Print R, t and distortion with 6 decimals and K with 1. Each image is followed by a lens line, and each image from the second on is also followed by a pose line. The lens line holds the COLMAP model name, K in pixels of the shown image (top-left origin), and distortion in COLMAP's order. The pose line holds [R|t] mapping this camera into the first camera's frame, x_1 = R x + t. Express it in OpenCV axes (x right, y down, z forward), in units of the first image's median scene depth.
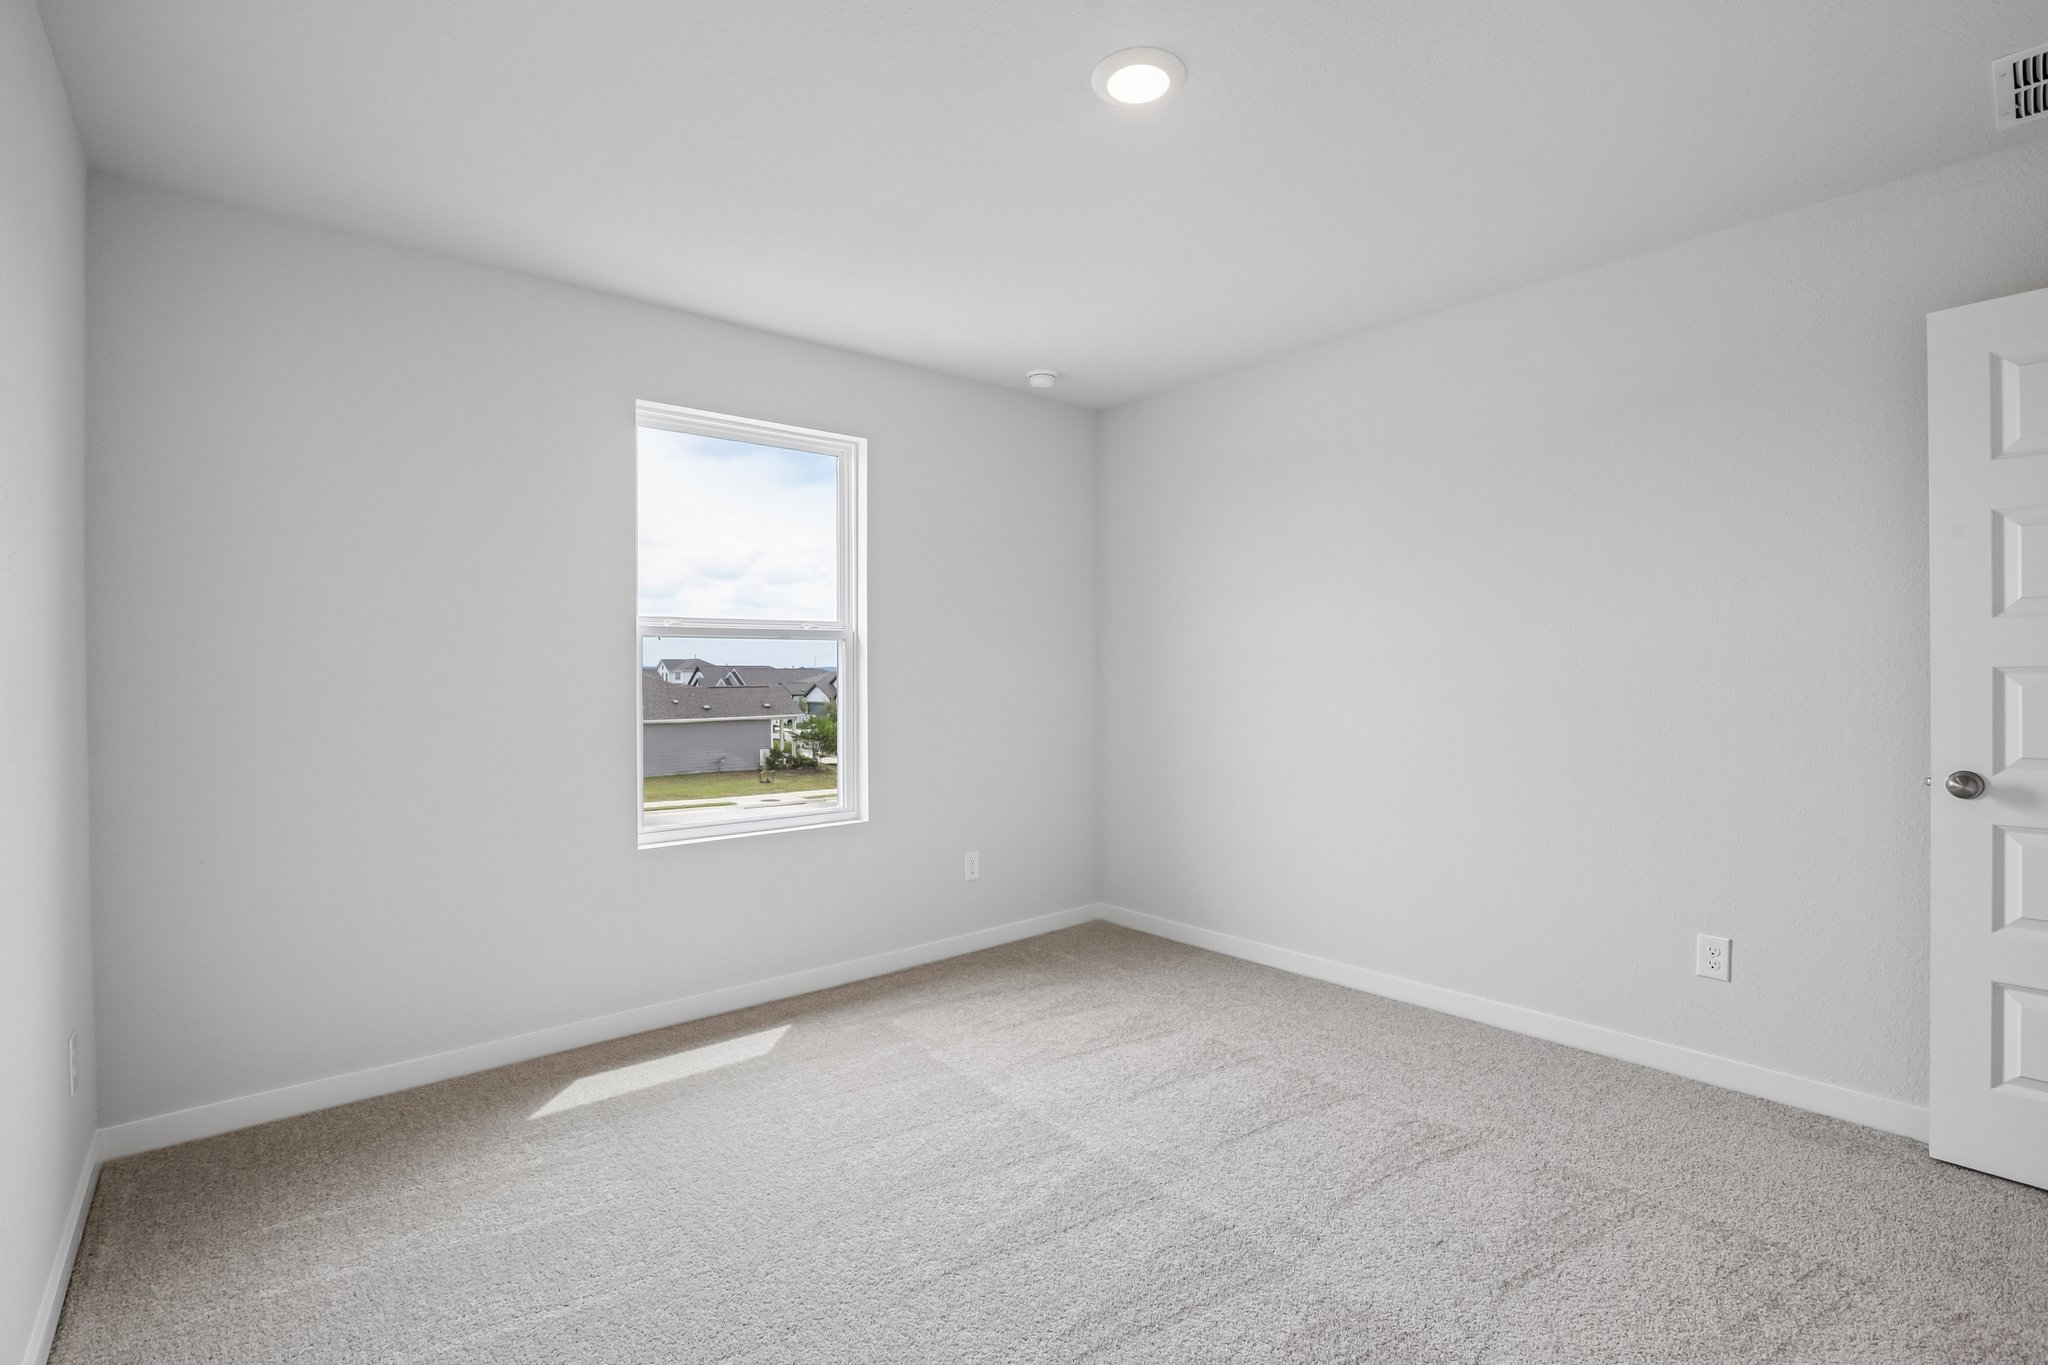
lens RADIAL K [[955.3, 0, 1044.2], [0, 955.3, 671.4], [0, 0, 1]] dist [-0.002543, -0.000116]
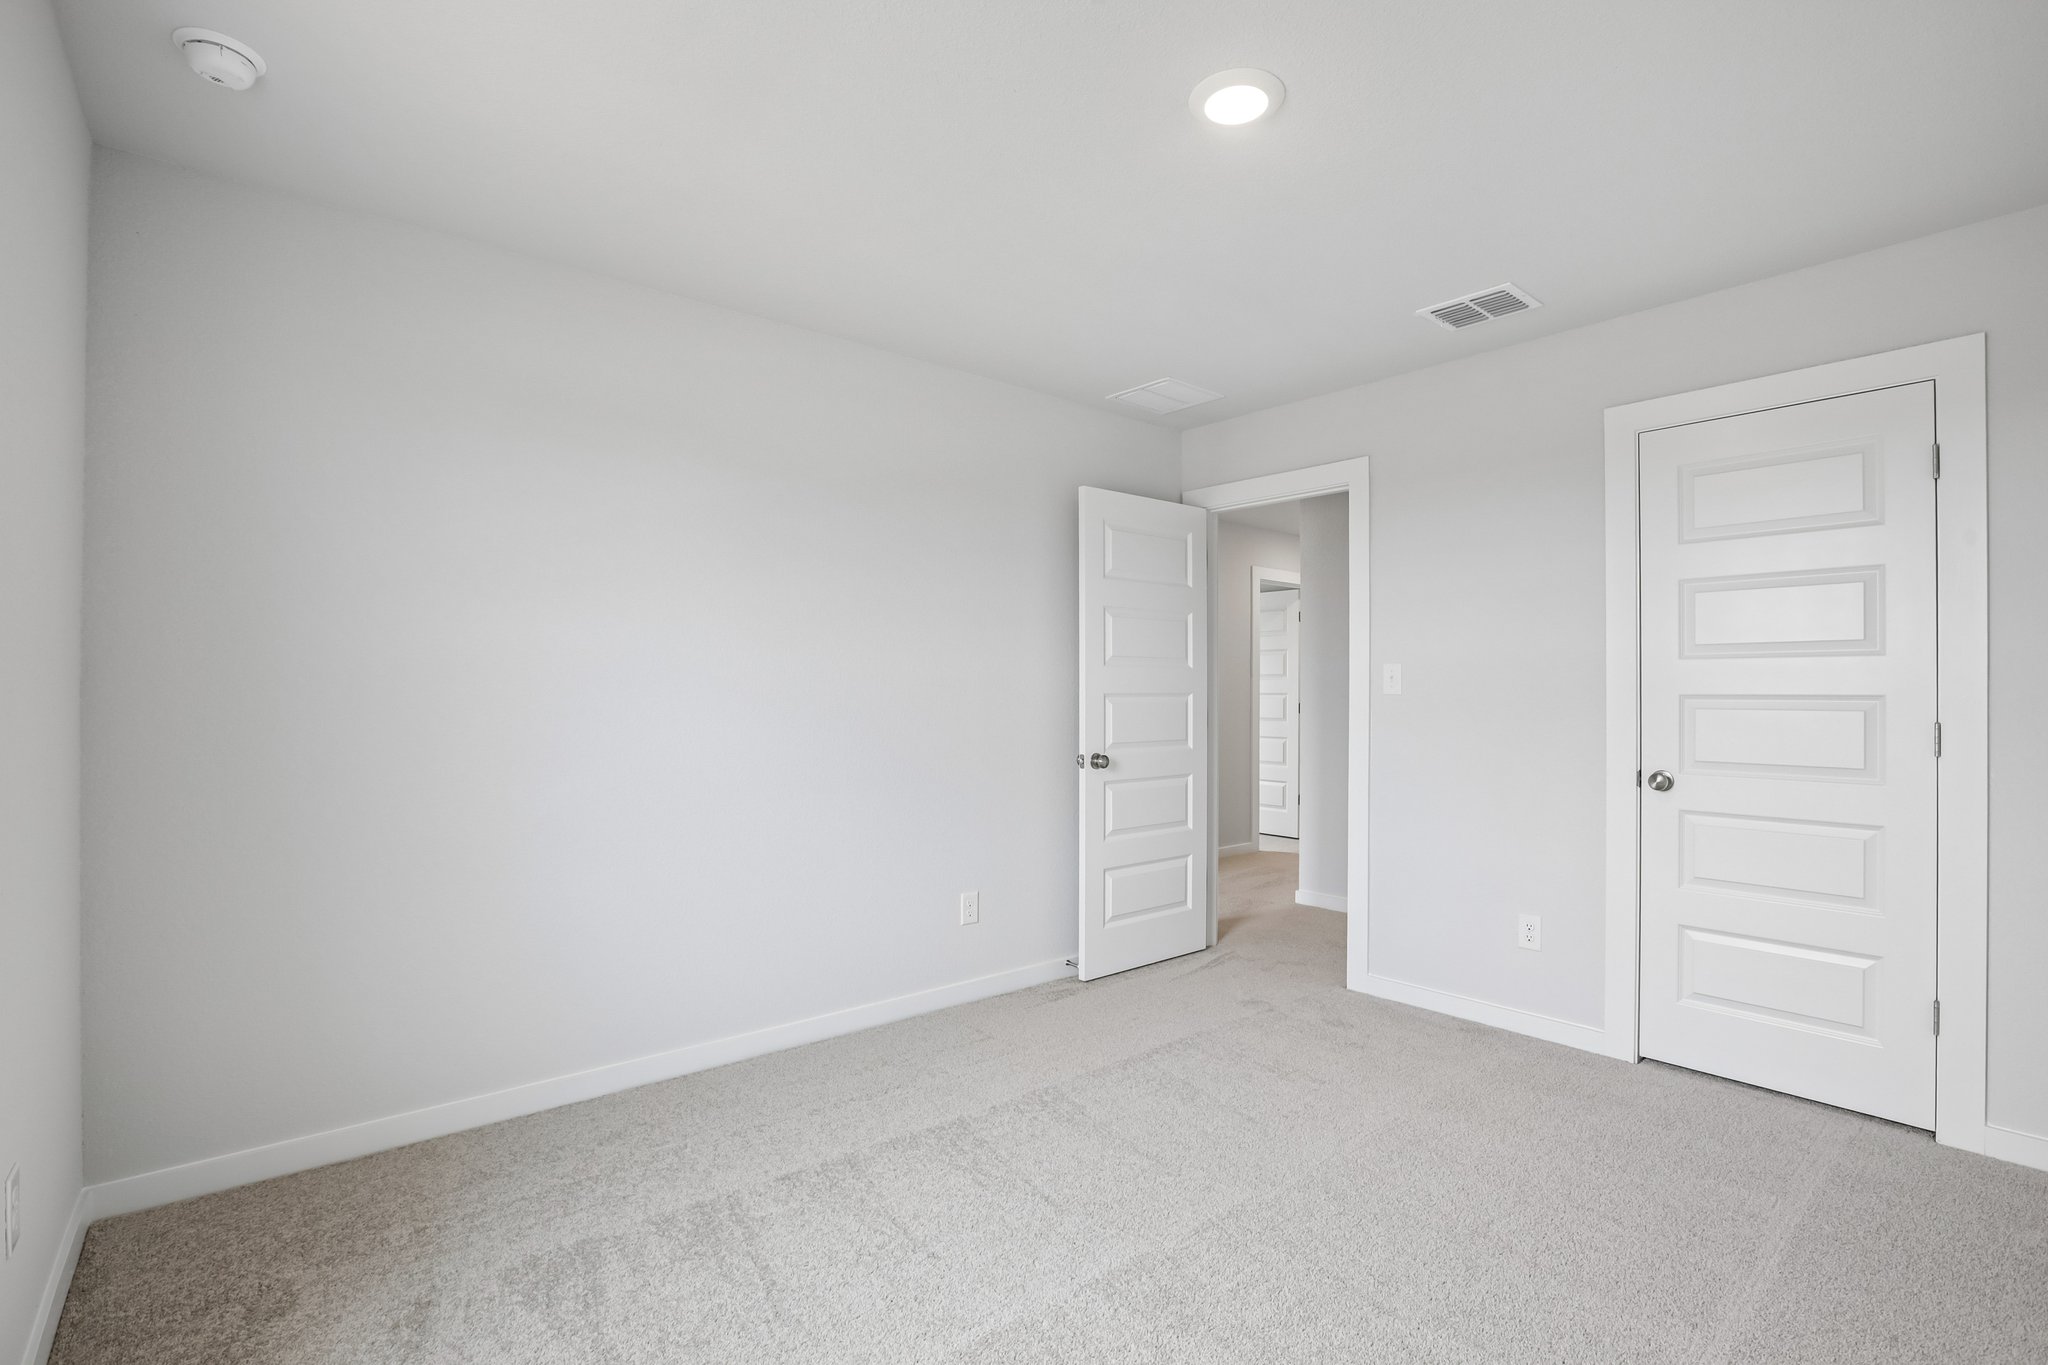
lens RADIAL K [[943.6, 0, 1027.3], [0, 943.6, 687.9], [0, 0, 1]] dist [-0.000732, 0.000475]
pose [[0.041262, 0.006582, 0.999127, -0.707038], [-0.001948, 0.999977, -0.006507, -0.002360], [-0.999146, -0.001678, 0.041274, 0.954617]]
